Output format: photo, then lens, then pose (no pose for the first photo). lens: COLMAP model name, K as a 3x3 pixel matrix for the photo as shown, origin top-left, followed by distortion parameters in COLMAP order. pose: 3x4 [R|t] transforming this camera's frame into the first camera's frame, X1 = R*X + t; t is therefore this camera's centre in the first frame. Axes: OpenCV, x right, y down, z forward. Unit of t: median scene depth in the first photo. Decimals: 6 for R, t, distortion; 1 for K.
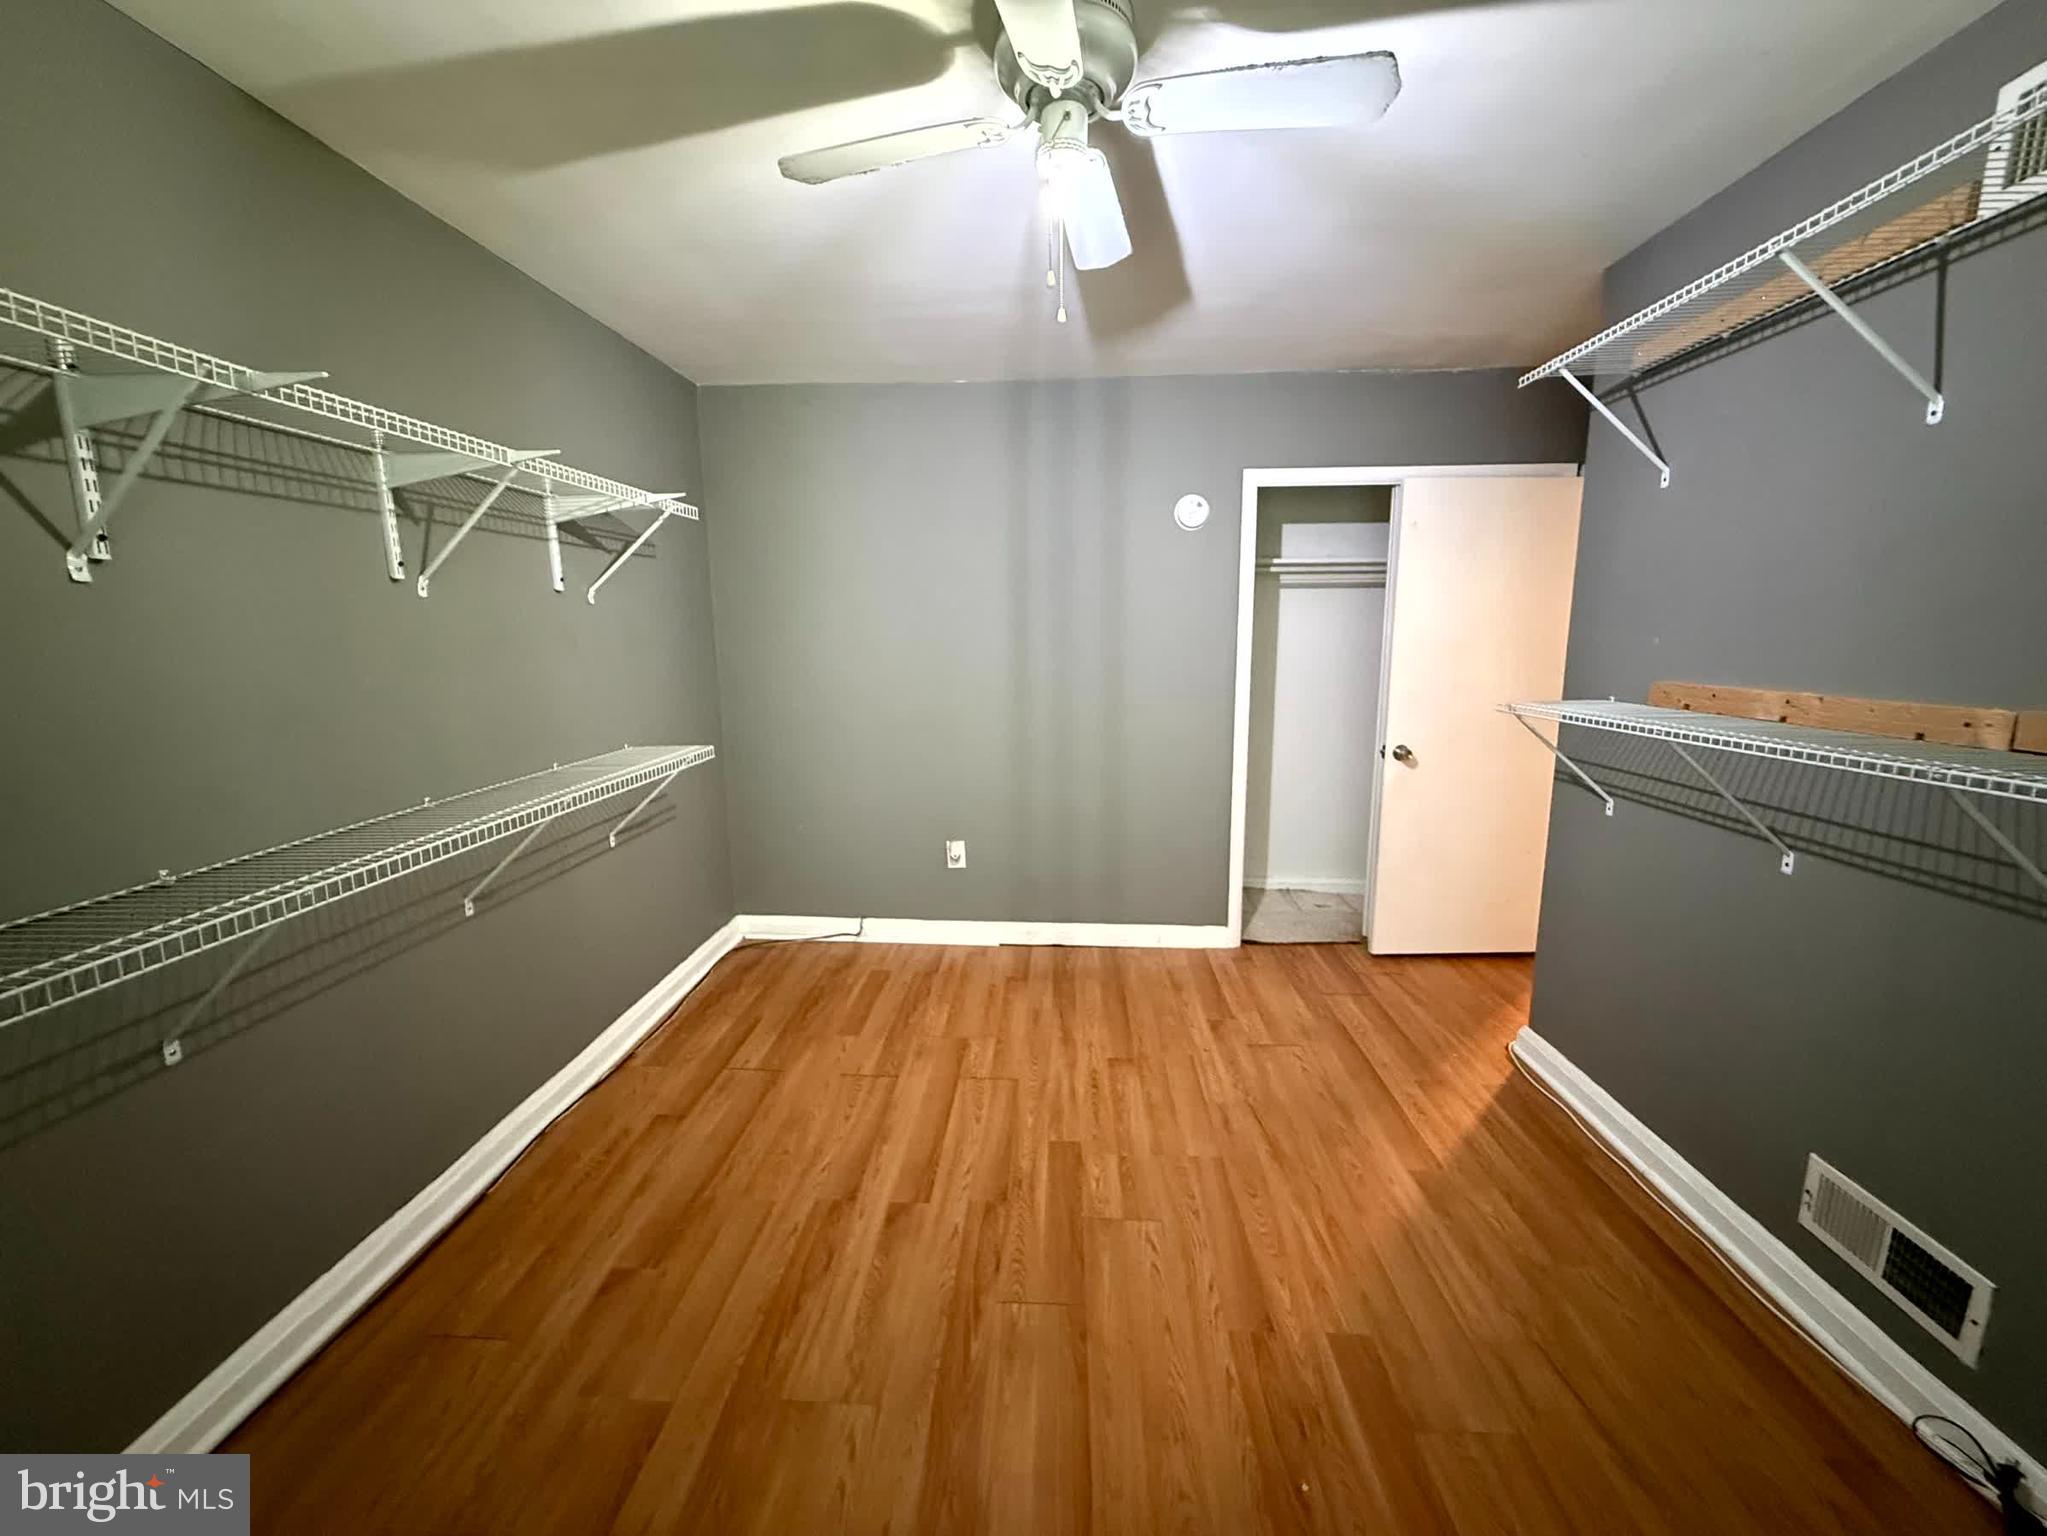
lens RADIAL K [[812.9, 0, 1019.7], [0, 812.9, 767.6], [0, 0, 1]] dist [-0.000244, -0.000199]
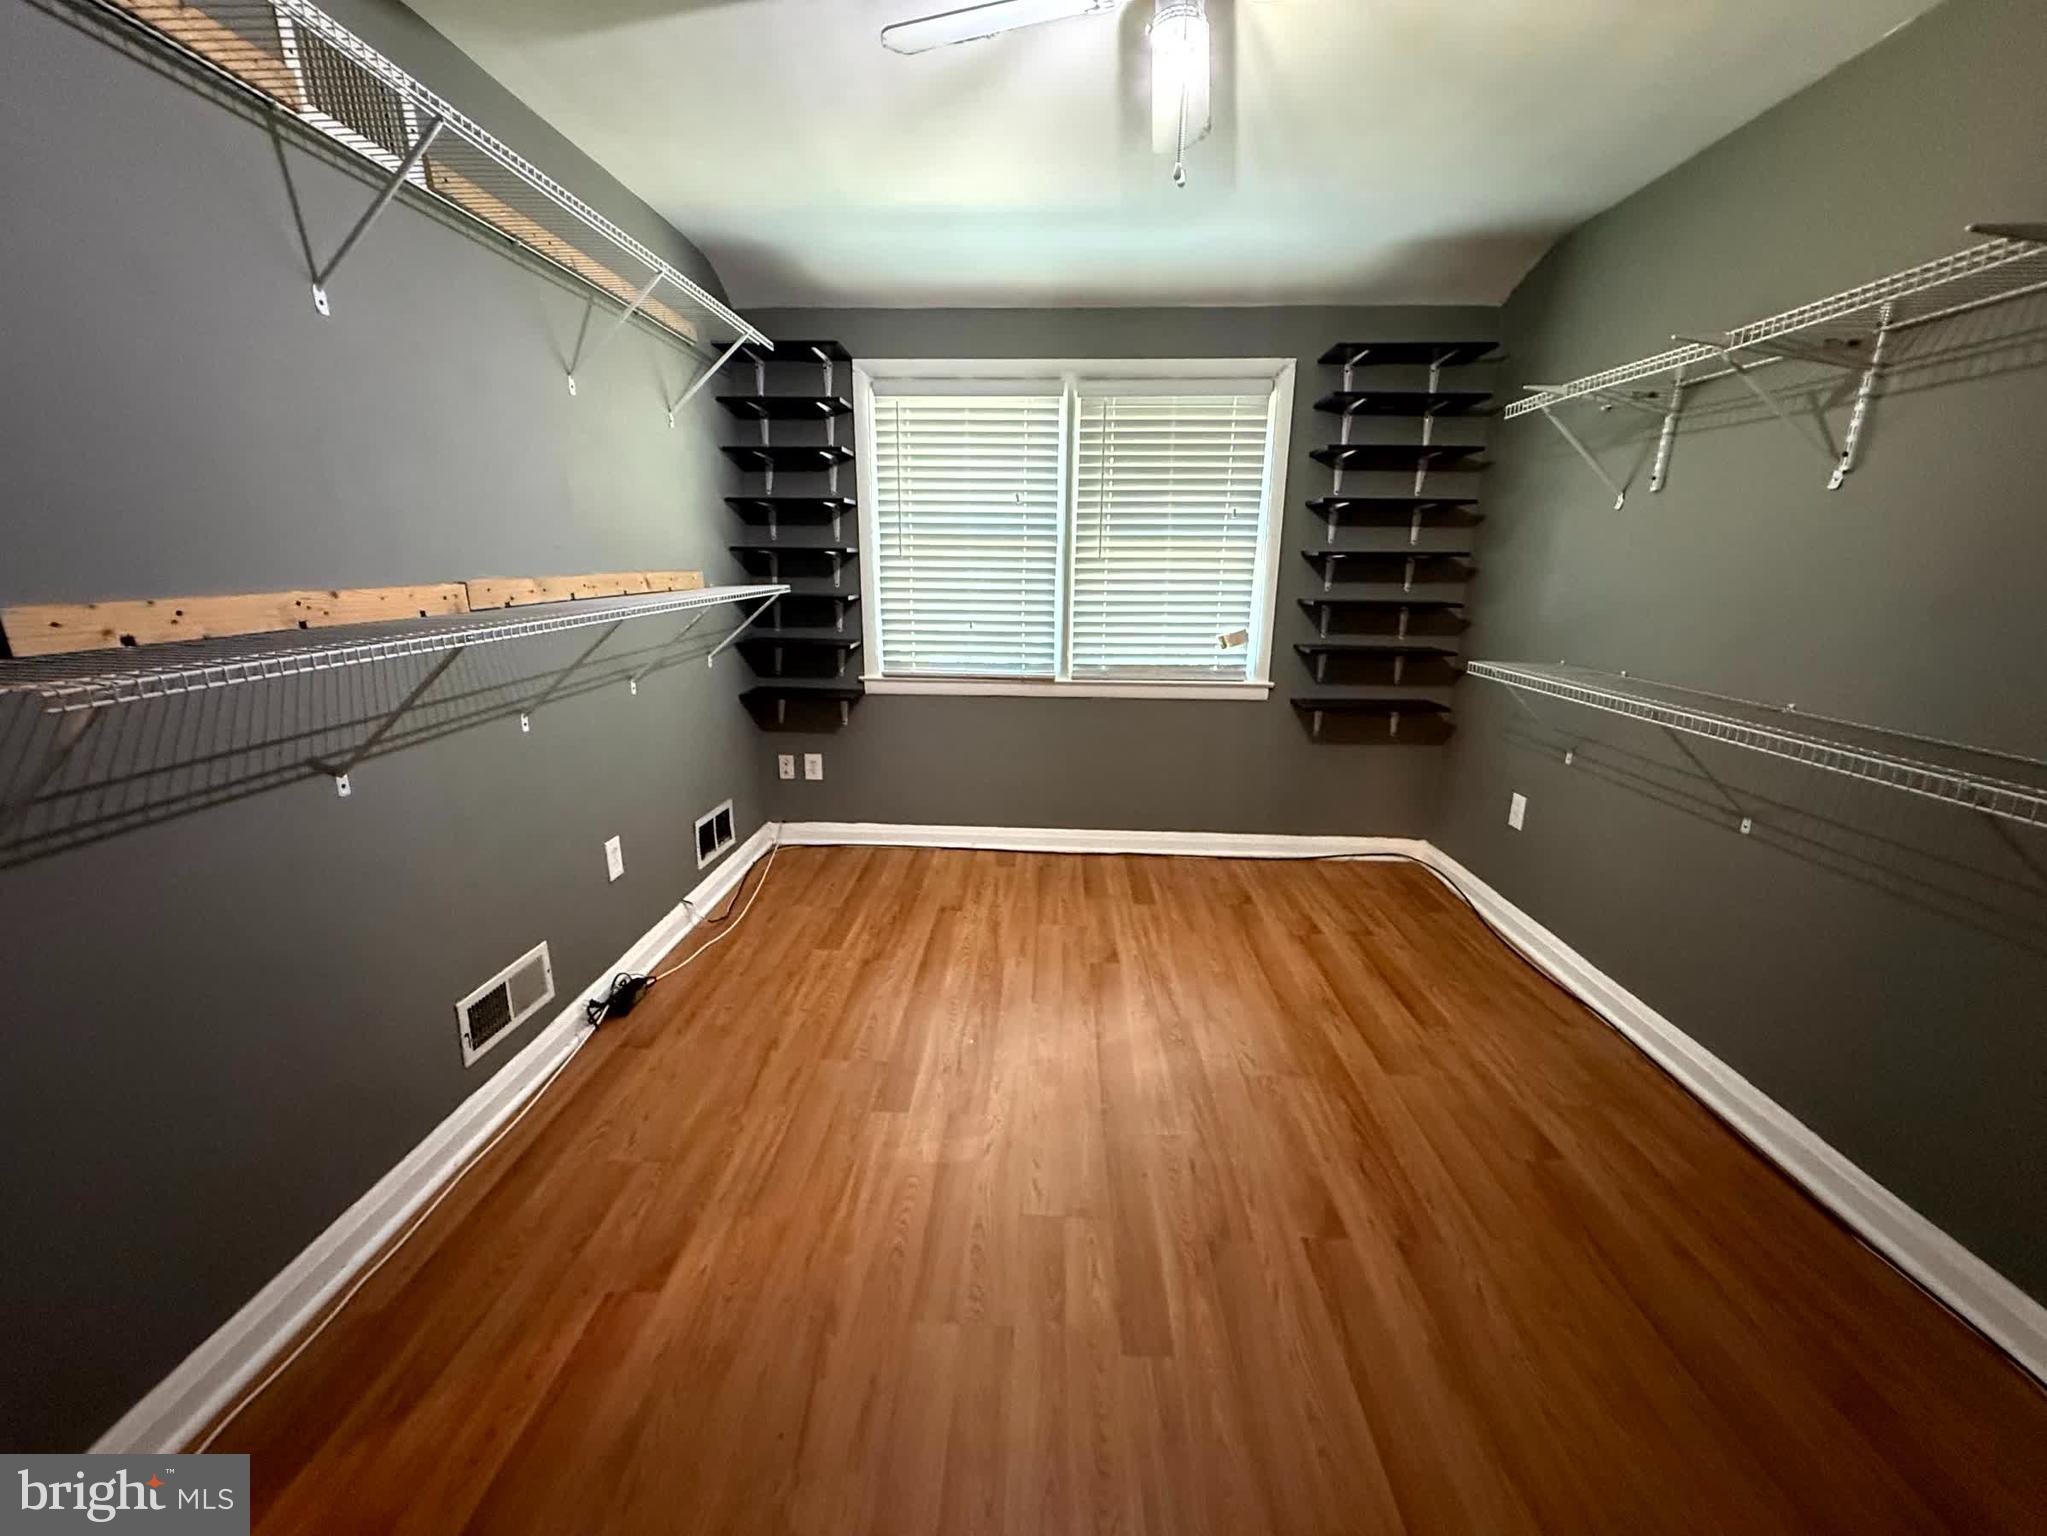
lens RADIAL K [[807.1, 0, 1014.5], [0, 807.1, 762.4], [0, 0, 1]] dist [-0.002579, -0.000094]
pose [[-0.999911, 0.003802, -0.012794, 0.265369], [-0.001724, 0.913766, 0.406237, -0.322595], [0.013235, 0.406223, -0.913678, 2.198308]]
